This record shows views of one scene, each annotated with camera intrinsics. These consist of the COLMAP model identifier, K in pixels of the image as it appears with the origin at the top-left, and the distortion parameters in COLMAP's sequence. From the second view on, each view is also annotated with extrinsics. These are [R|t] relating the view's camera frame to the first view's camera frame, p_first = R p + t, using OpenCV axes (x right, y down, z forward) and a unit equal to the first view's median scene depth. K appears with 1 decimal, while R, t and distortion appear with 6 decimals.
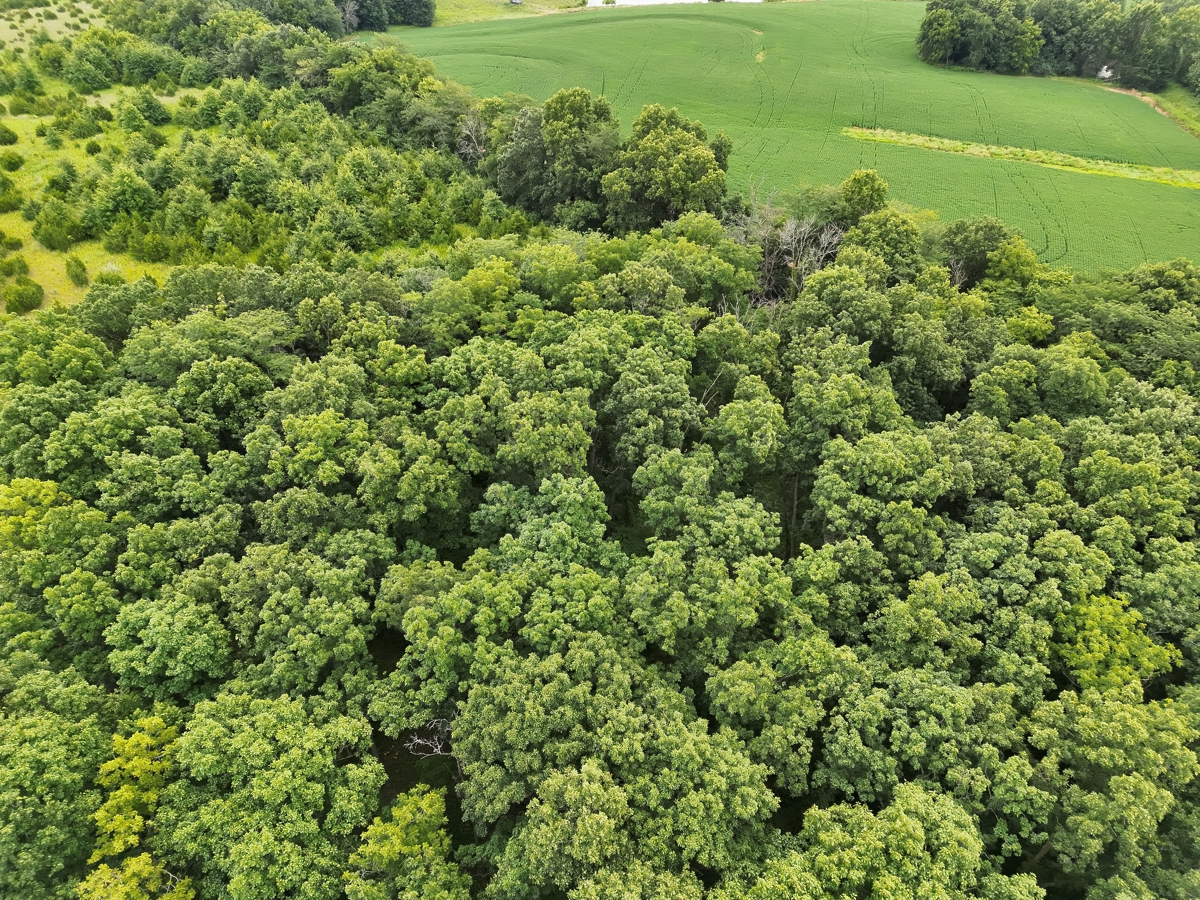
lens RADIAL K [[842.7, 0, 602.9], [0, 842.7, 445.4], [0, 0, 1]] dist [0.066335, -0.041845]
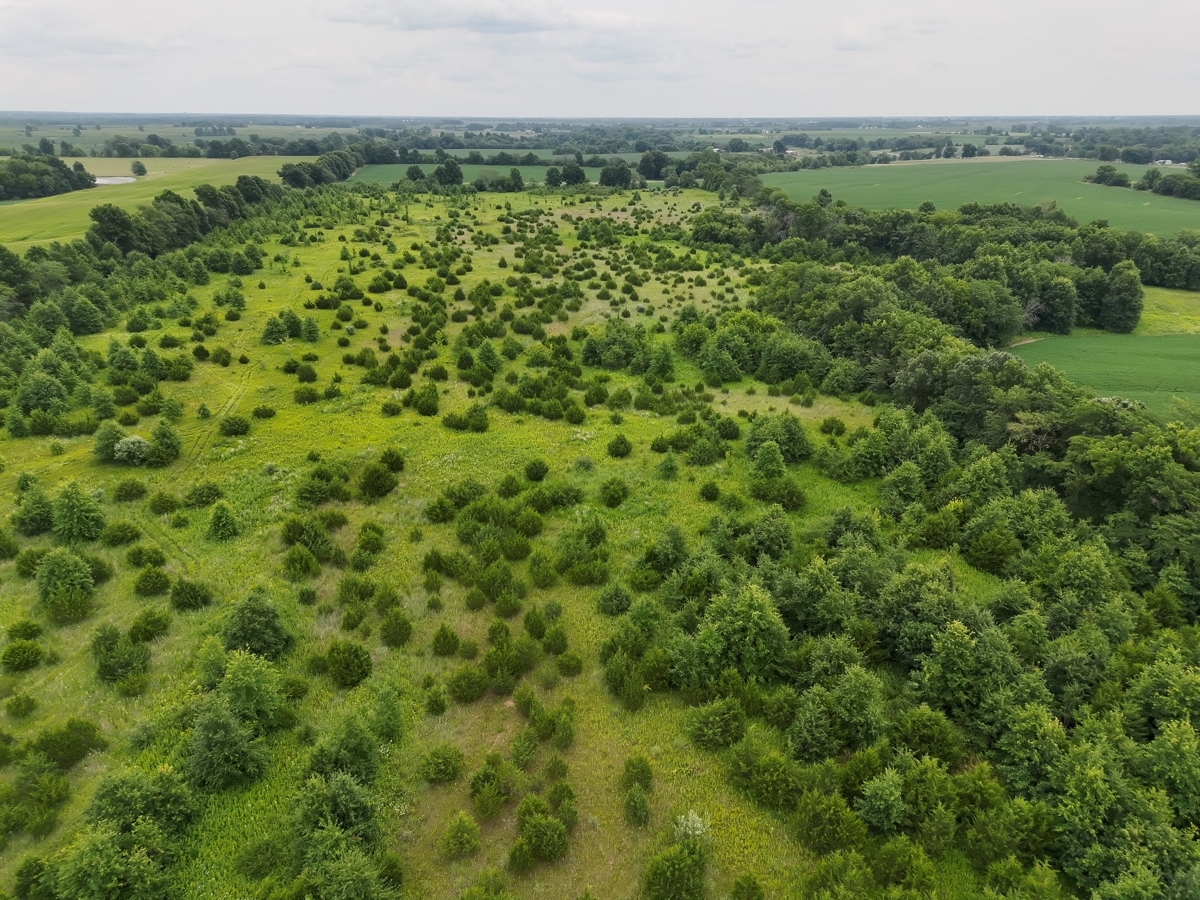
lens RADIAL K [[910.0, 0, 596.6], [0, 910.0, 452.9], [0, 0, 1]] dist [0.056503, -0.004037]
pose [[0.811185, 0.203853, -0.548109, -0.175139], [-0.341861, 0.925745, -0.161640, -0.151090], [0.474458, 0.318497, 0.820640, 0.212606]]
